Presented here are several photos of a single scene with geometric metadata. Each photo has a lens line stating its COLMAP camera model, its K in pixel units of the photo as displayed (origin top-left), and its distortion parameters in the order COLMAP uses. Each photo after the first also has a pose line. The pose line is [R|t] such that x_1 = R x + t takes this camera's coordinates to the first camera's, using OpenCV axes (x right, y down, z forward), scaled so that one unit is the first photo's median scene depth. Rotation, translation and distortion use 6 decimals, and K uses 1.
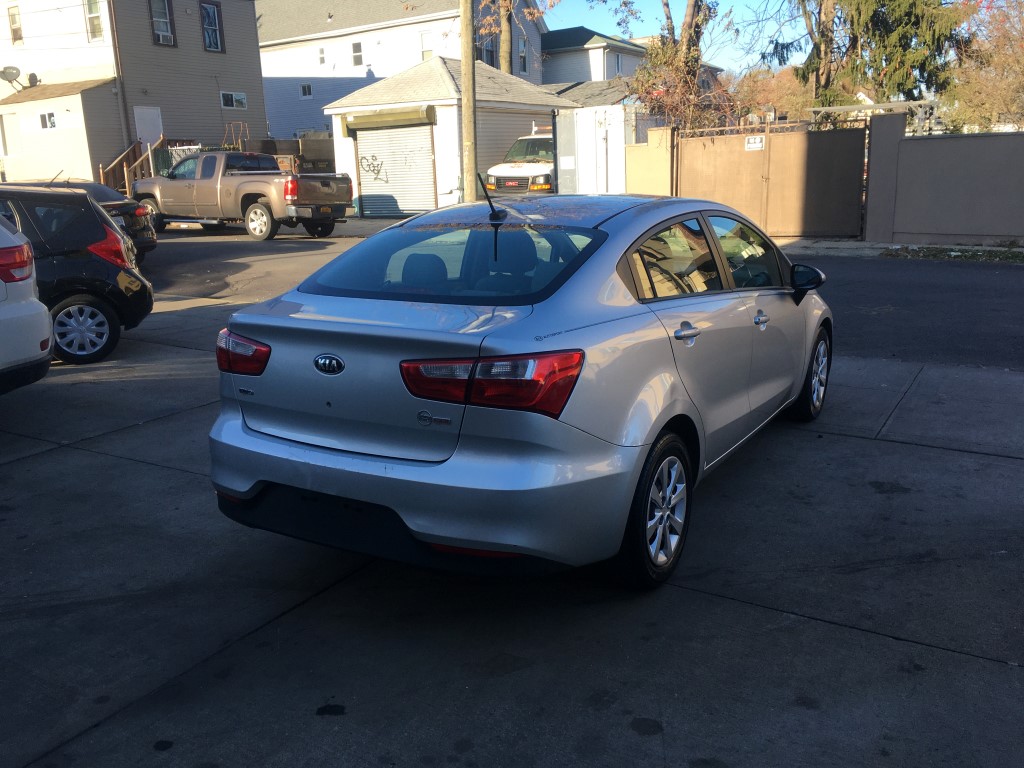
lens RADIAL K [[865.3, 0, 512.0], [0, 865.3, 384.0], [0, 0, 1]] dist [0.100018, -0.140160]
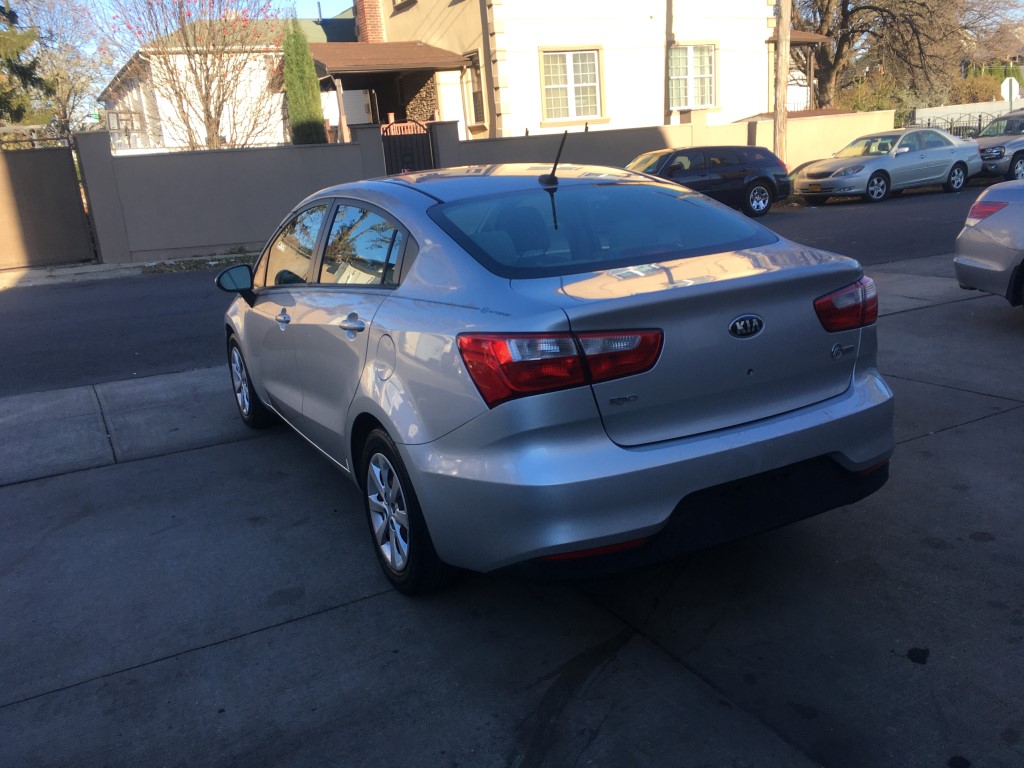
lens RADIAL K [[865.3, 0, 512.0], [0, 865.3, 384.0], [0, 0, 1]] dist [0.100018, -0.140160]
pose [[0.519875, -0.226349, 0.823709, -0.186762], [0.256812, 0.961063, 0.102009, -0.020335], [-0.814726, 0.158506, 0.557762, 0.124606]]
